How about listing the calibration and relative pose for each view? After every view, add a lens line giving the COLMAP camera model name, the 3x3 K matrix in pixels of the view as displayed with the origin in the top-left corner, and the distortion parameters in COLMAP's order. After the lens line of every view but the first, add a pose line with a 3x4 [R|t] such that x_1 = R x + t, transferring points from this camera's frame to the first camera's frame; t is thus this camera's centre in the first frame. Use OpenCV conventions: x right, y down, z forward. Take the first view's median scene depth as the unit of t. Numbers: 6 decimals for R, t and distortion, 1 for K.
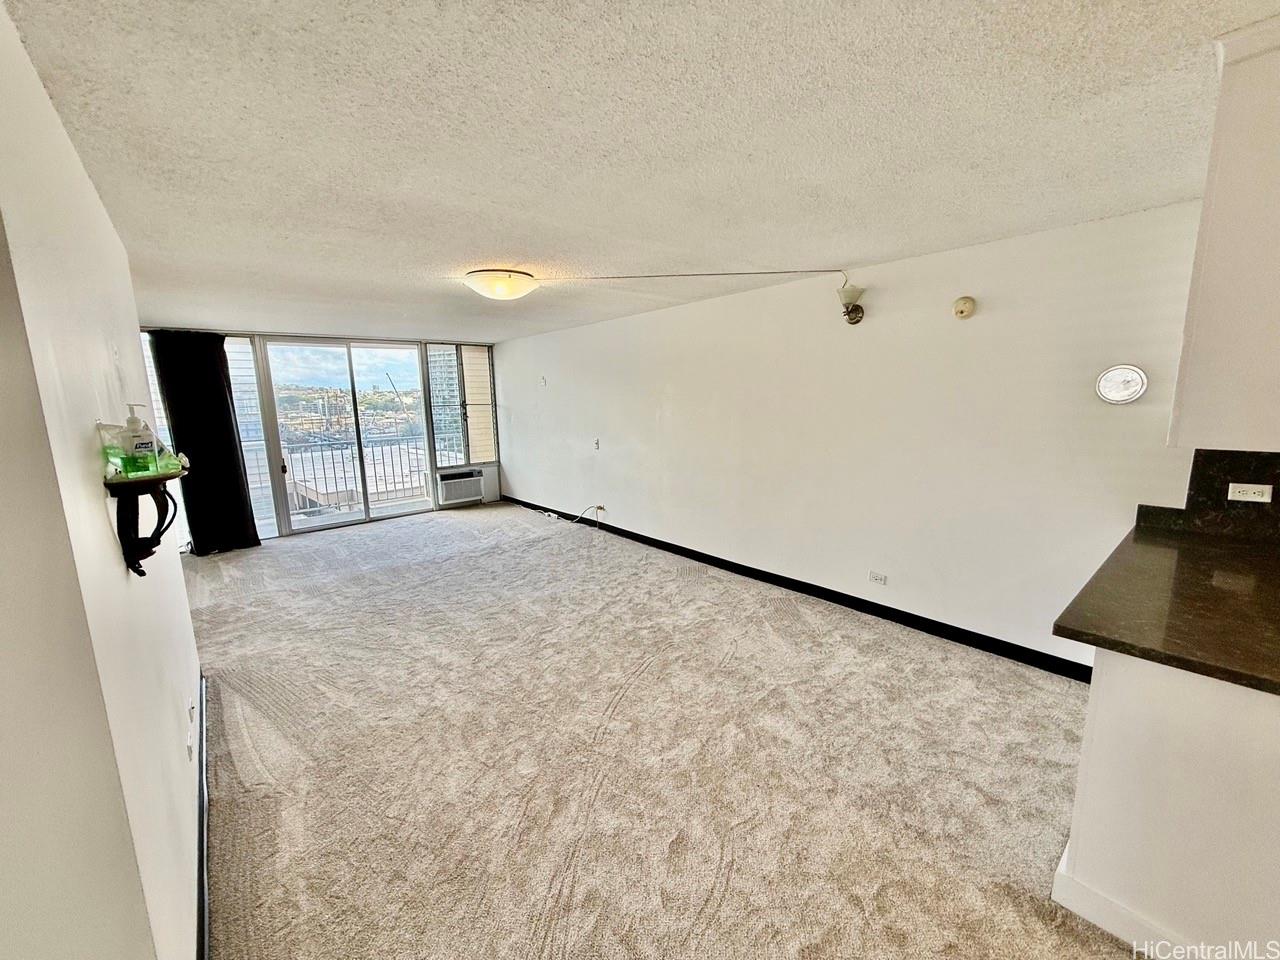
lens RADIAL K [[507.7, 0, 639.0], [0, 507.7, 476.9], [0, 0, 1]] dist [-0.002581, 0.000114]
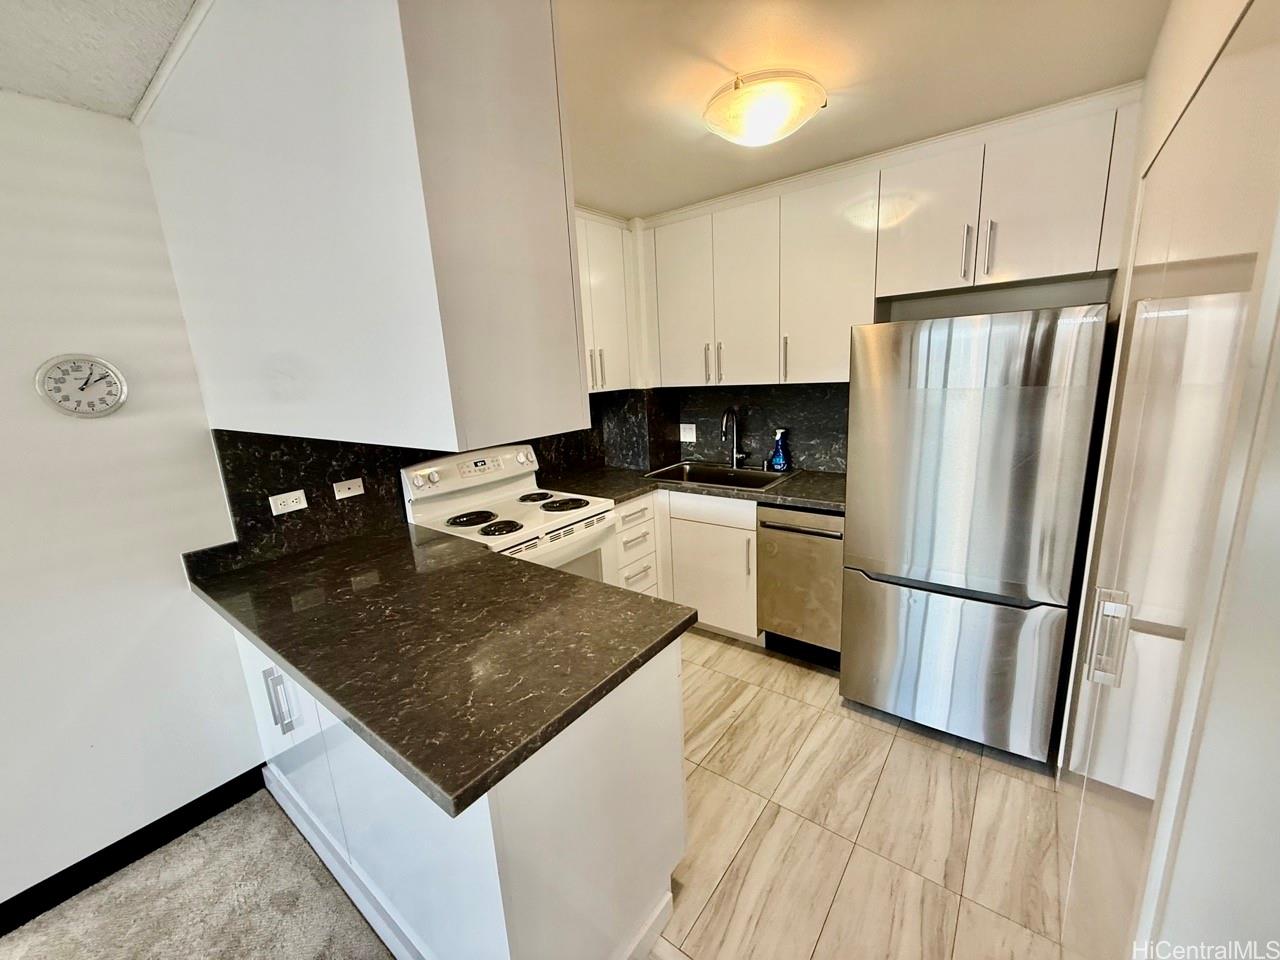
lens RADIAL K [[507.7, 0, 643.1], [0, 507.7, 479.3], [0, 0, 1]] dist [-0.002581, 0.000114]
pose [[-0.215289, -0.178092, 0.960174, 0.079741], [0.215656, 0.950285, 0.224612, -0.027684], [-0.952441, 0.255424, -0.166179, 0.201653]]
